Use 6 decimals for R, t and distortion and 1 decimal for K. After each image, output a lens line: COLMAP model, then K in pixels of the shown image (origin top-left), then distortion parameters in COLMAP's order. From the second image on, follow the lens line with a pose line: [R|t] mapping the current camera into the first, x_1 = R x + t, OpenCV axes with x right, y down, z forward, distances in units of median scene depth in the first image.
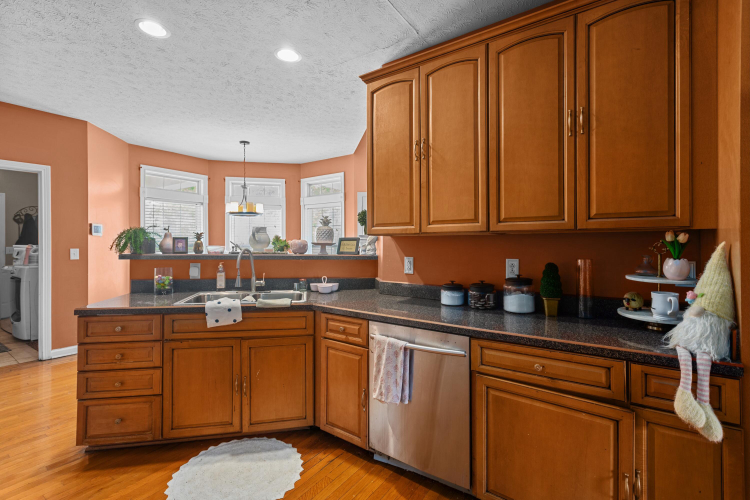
lens RADIAL K [[339.1, 0, 379.7], [0, 339.1, 244.8], [0, 0, 1]] dist [0.003035, -0.000409]
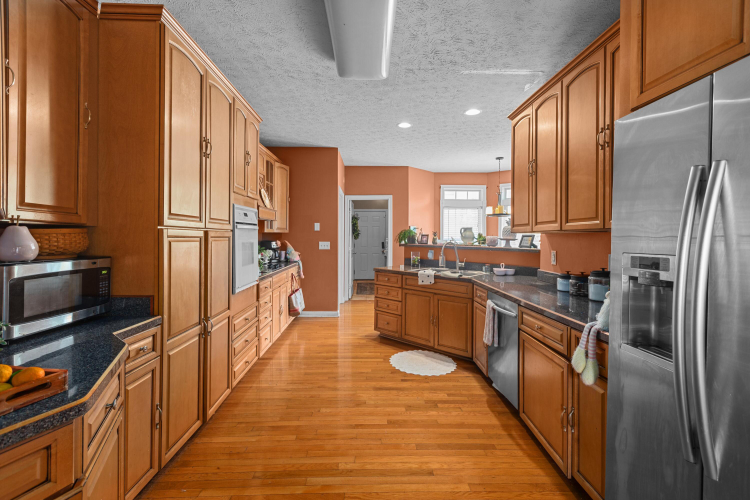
lens RADIAL K [[339.1, 0, 371.8], [0, 339.1, 243.7], [0, 0, 1]] dist [0.003035, -0.000409]
pose [[0.577594, 0.018298, -0.816119, 0.653333], [-0.006567, 0.999821, 0.017769, -0.005133], [0.816298, -0.004904, 0.577611, -0.206059]]
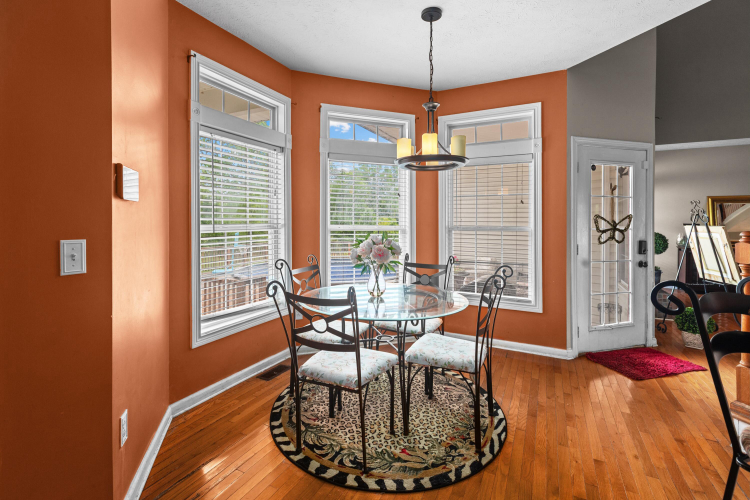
lens RADIAL K [[339.1, 0, 368.1], [0, 339.1, 223.3], [0, 0, 1]] dist [0.003035, -0.000409]
pose [[0.990987, 0.008994, 0.133653, -0.993335], [-0.008959, 0.999959, -0.000869, -0.009051], [-0.133655, -0.000336, 0.991028, 0.966290]]
